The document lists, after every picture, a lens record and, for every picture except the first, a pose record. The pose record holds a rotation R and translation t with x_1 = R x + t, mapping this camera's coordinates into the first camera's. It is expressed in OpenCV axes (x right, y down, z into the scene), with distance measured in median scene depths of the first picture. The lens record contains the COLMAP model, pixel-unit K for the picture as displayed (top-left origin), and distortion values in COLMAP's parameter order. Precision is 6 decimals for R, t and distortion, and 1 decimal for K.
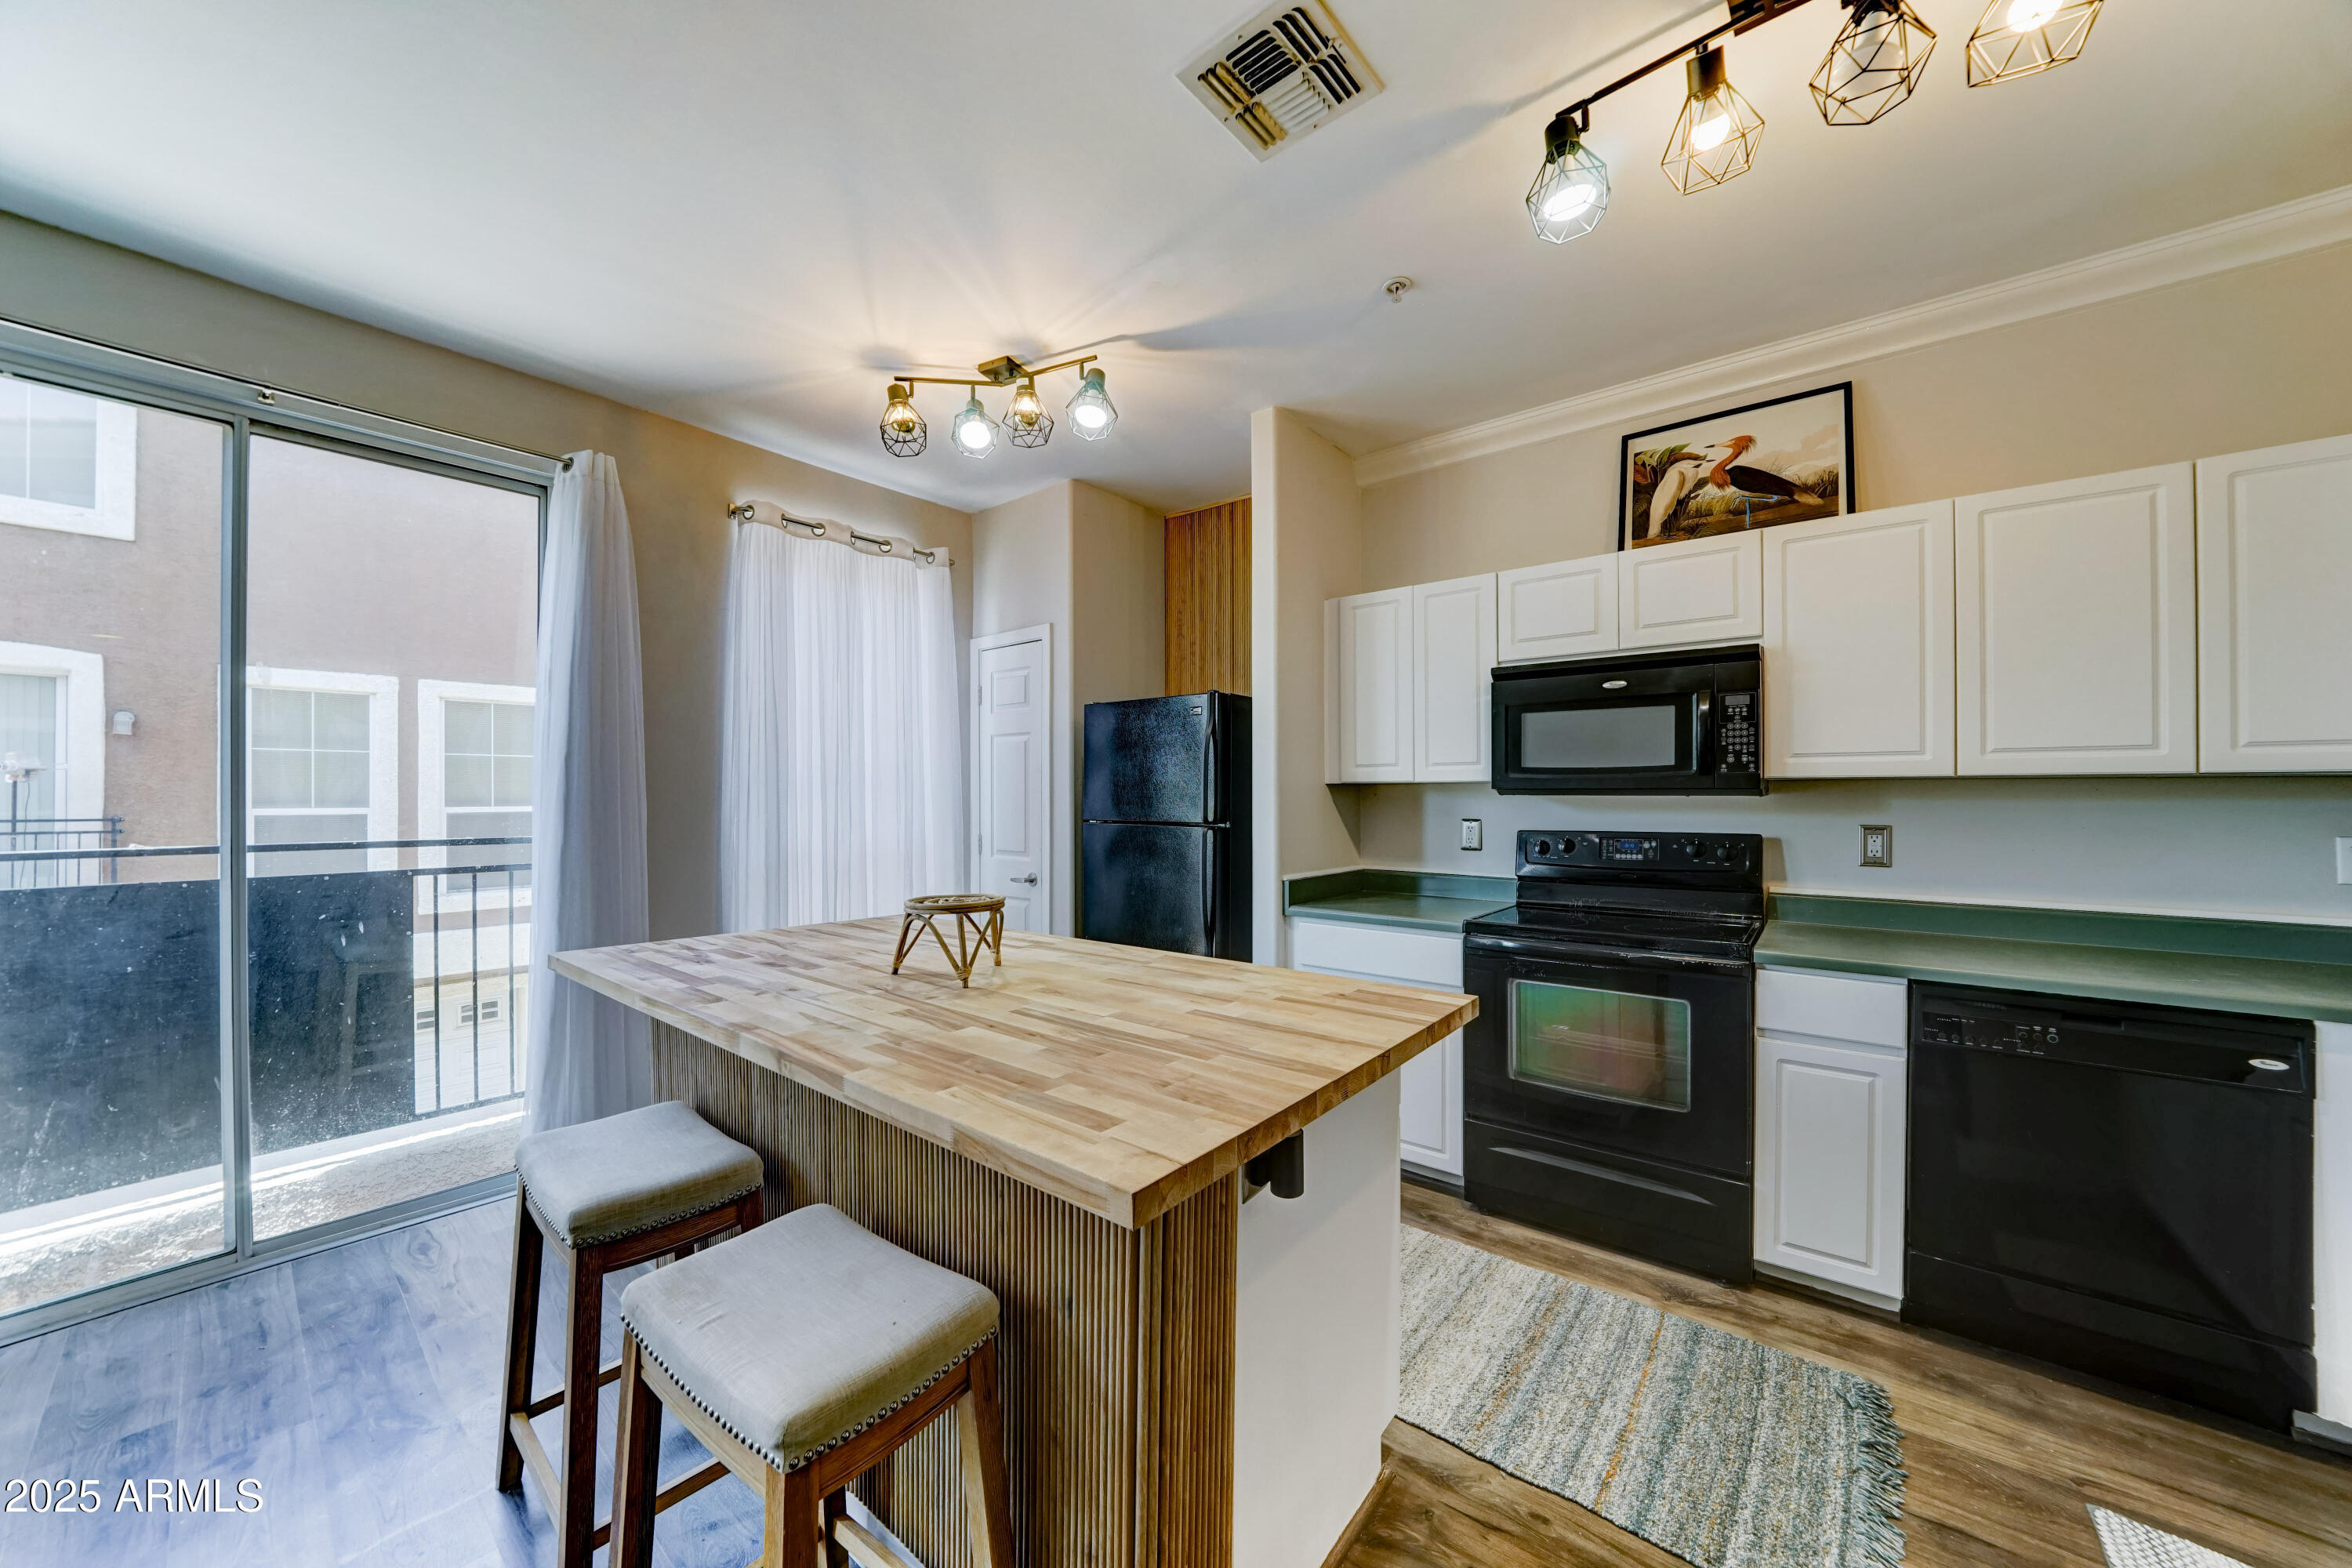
lens RADIAL K [[817.3, 0, 1179.1], [0, 817.3, 794.3], [0, 0, 1]] dist [-0.013113, 0.001359]
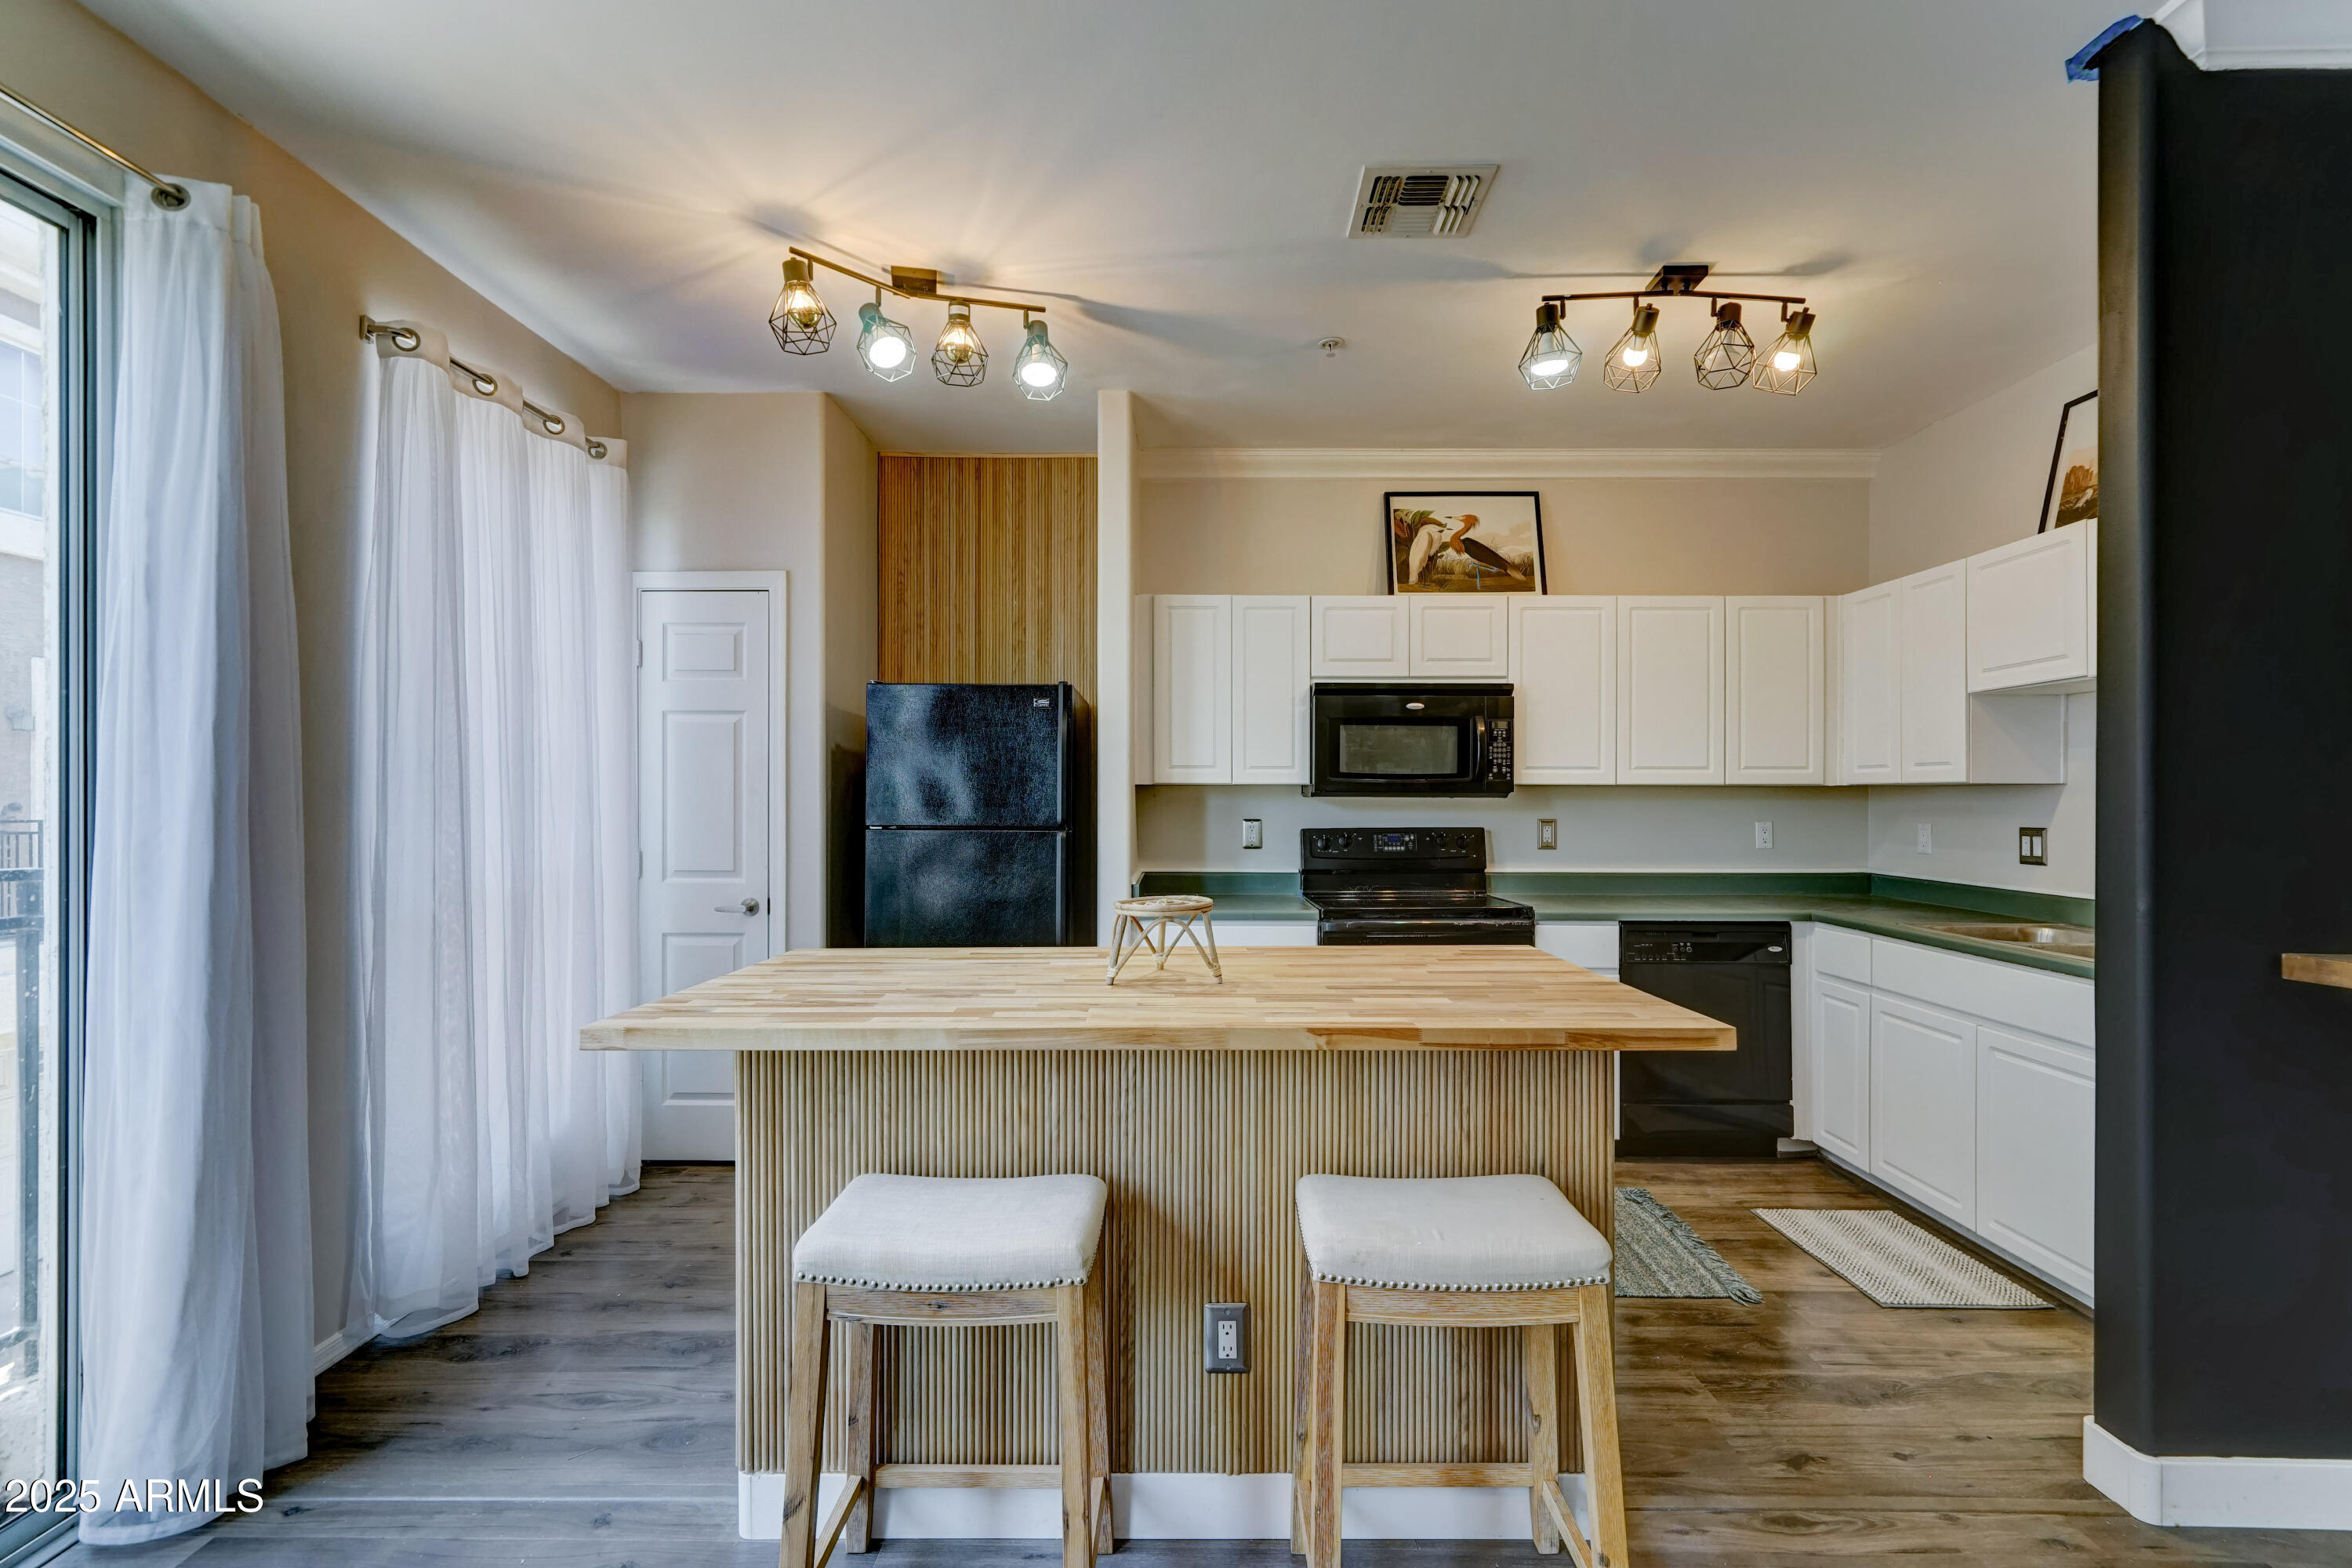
lens RADIAL K [[1038.7, 0, 1178.6], [0, 1038.7, 796.0], [0, 0, 1]] dist [0.015332, 0.000336]
pose [[0.782571, 0.000960, 0.622560, -0.680771], [-0.003233, 0.999992, 0.002521, -0.003296], [-0.622553, -0.003986, 0.782568, 0.004539]]
